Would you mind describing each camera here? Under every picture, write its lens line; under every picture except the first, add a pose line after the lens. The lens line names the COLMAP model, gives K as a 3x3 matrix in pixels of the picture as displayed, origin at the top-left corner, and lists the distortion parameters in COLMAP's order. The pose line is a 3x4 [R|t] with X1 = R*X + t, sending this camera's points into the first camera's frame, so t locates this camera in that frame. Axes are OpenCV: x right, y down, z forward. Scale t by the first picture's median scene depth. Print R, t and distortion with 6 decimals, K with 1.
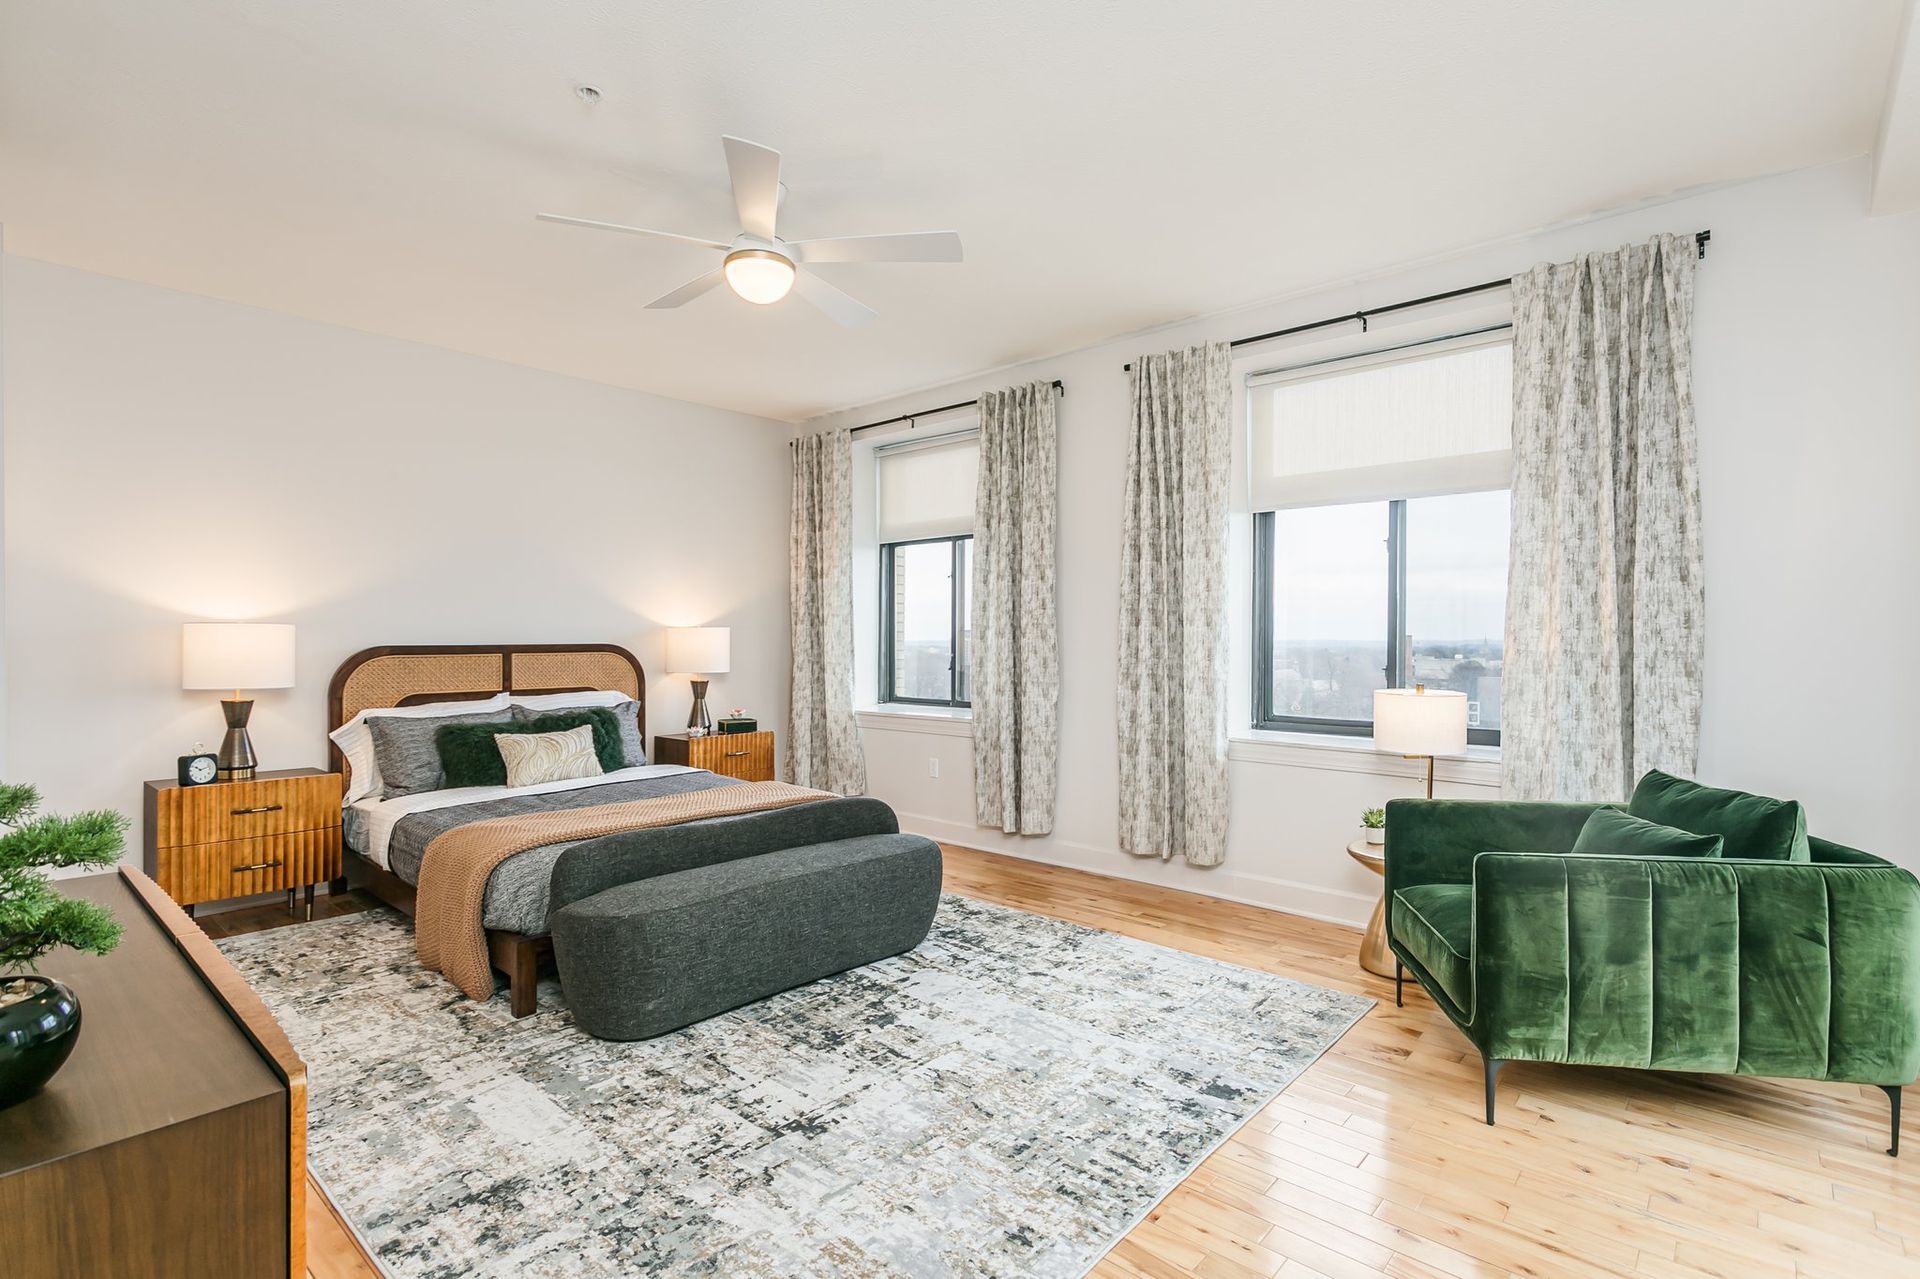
lens RADIAL K [[896.8, 0, 972.8], [0, 896.8, 645.4], [0, 0, 1]] dist [-0.000692, 0.000179]
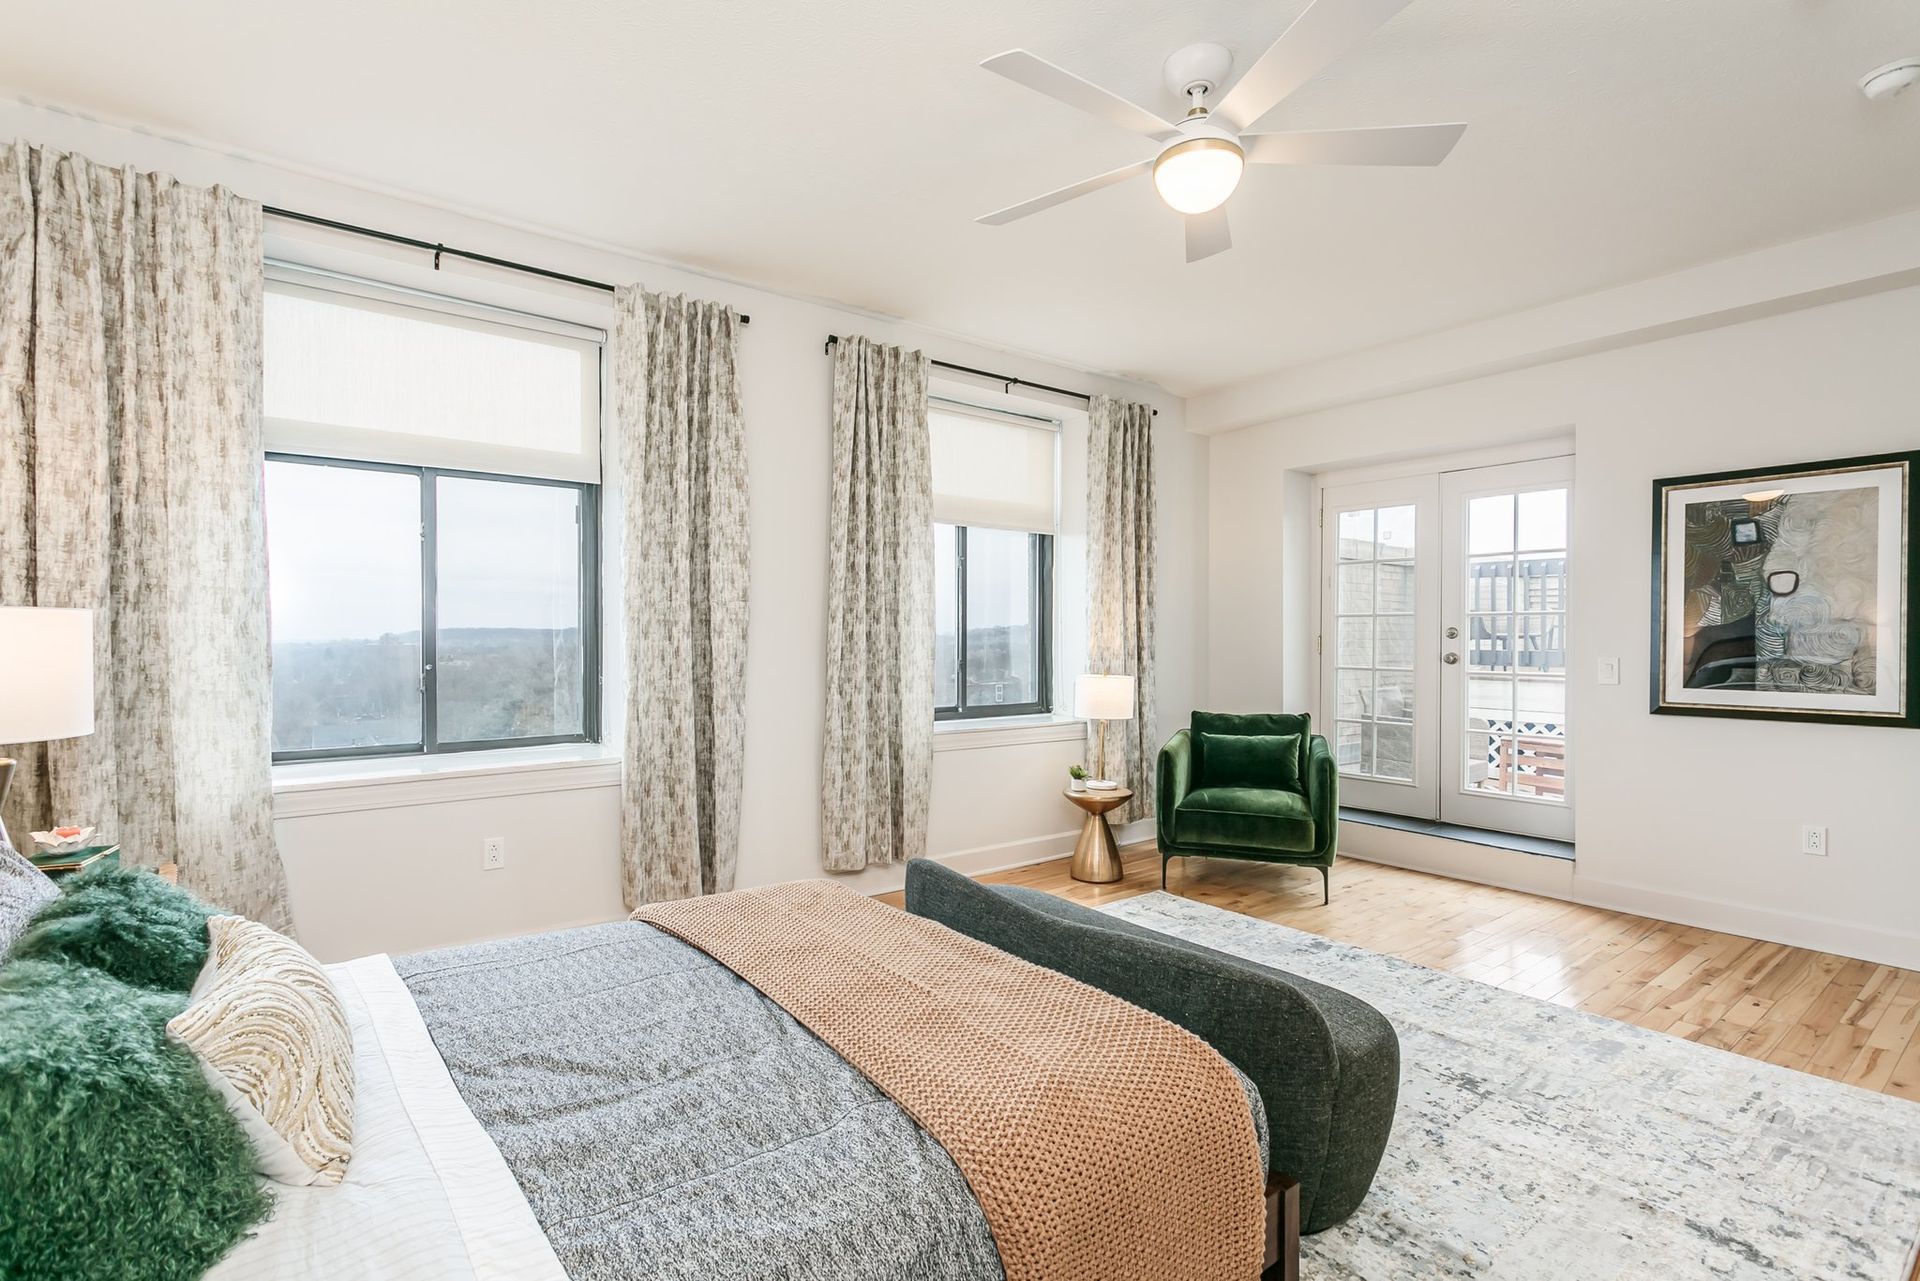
lens RADIAL K [[929.2, 0, 946.1], [0, 929.2, 637.3], [0, 0, 1]] dist [-0.005079, 0.002011]
pose [[0.180279, -0.017402, 0.983462, -0.577419], [-0.003434, 0.999826, 0.018321, -0.021284], [-0.983610, -0.006680, 0.180188, 0.568509]]
